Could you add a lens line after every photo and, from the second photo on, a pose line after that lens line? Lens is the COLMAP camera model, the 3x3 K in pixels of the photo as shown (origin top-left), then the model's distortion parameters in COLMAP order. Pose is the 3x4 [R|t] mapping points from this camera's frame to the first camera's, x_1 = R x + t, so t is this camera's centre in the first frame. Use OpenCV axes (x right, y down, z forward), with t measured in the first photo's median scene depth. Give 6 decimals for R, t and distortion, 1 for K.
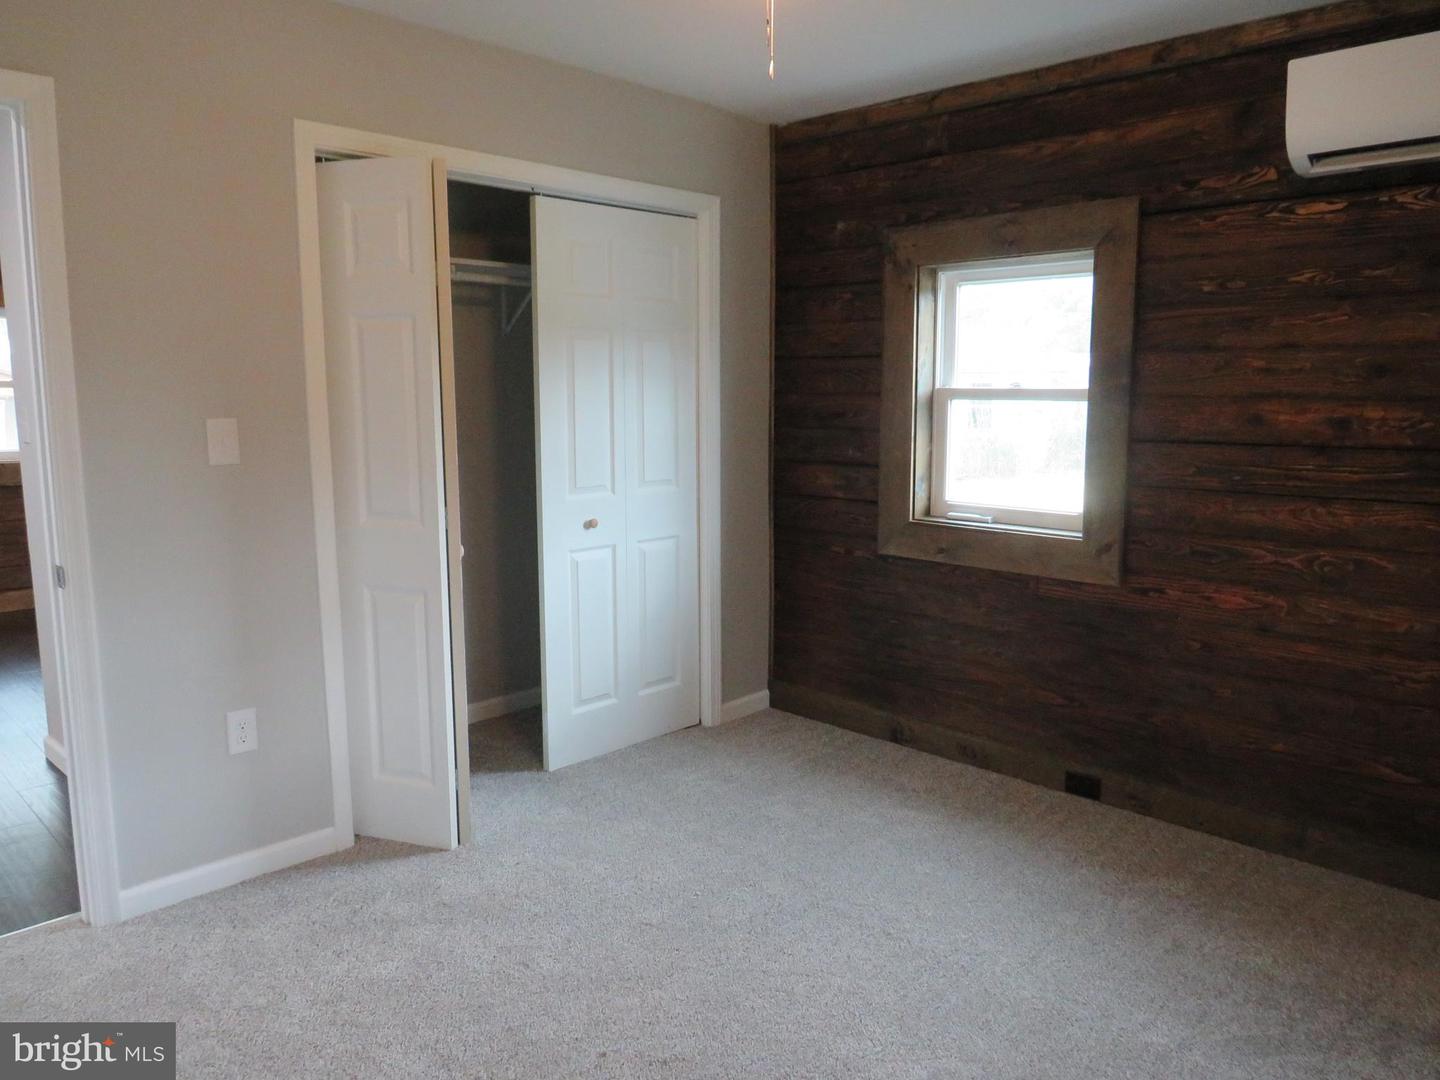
lens RADIAL K [[1045.0, 0, 717.2], [0, 1045.0, 539.4], [0, 0, 1]] dist [-0.013474, 0.003376]
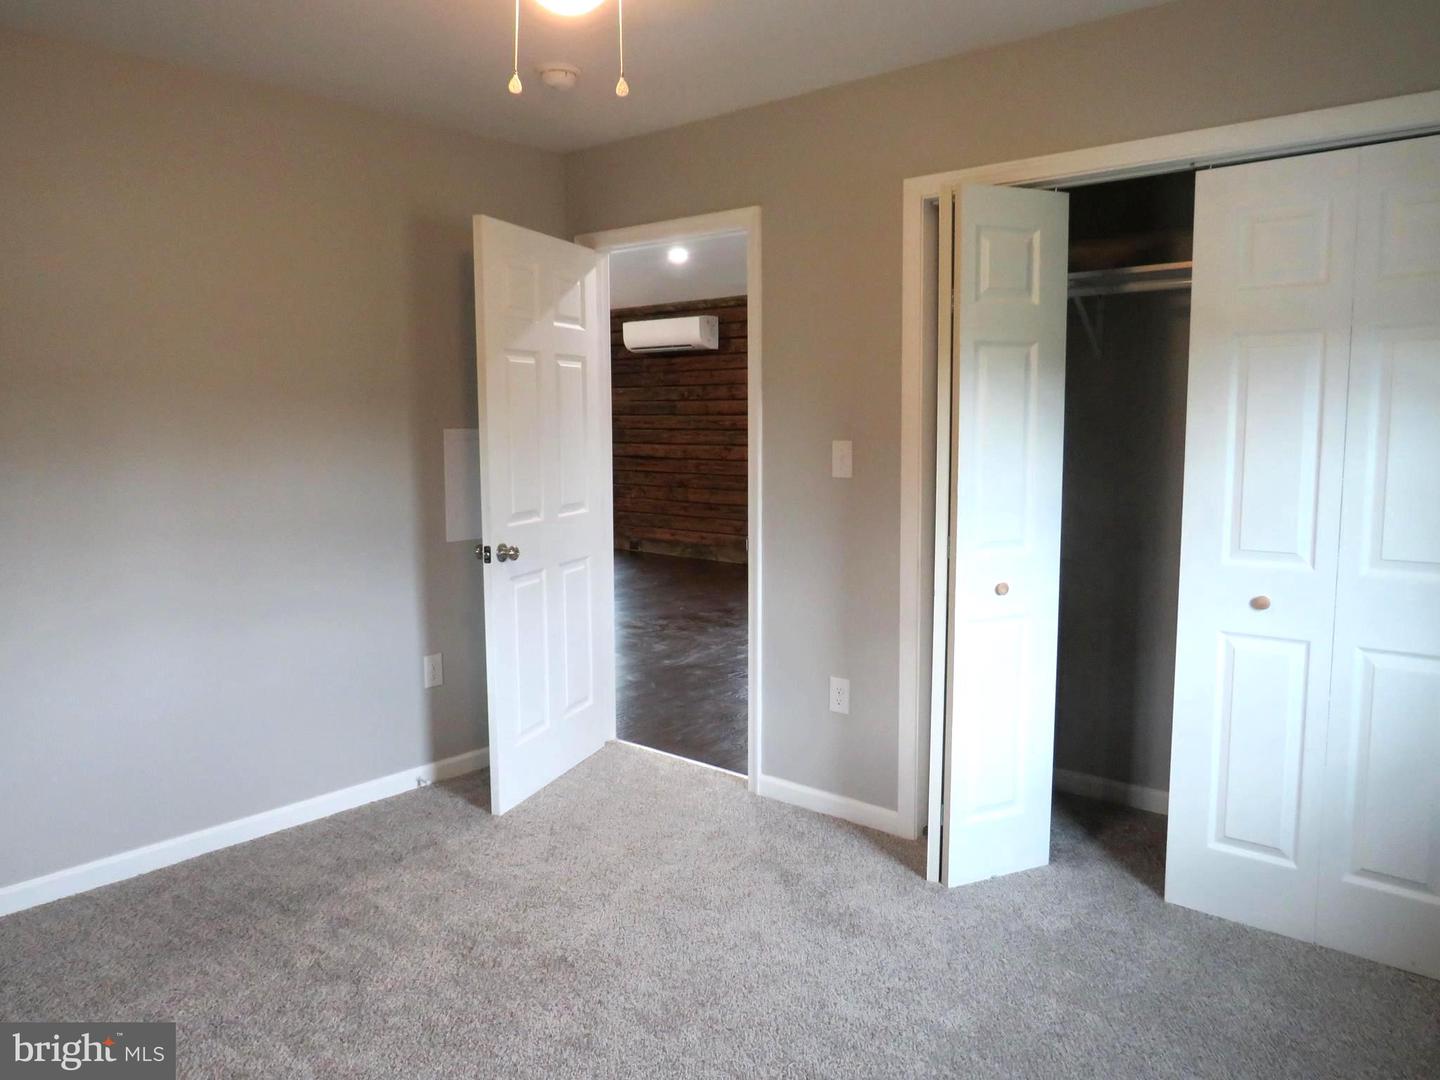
lens RADIAL K [[1045.0, 0, 717.2], [0, 1045.0, 539.4], [0, 0, 1]] dist [-0.013474, 0.003376]
pose [[0.061648, 0.114292, -0.991533, 0.641786], [-0.139745, 0.984625, 0.104807, -0.092352], [0.988267, 0.132101, 0.076672, 0.646591]]
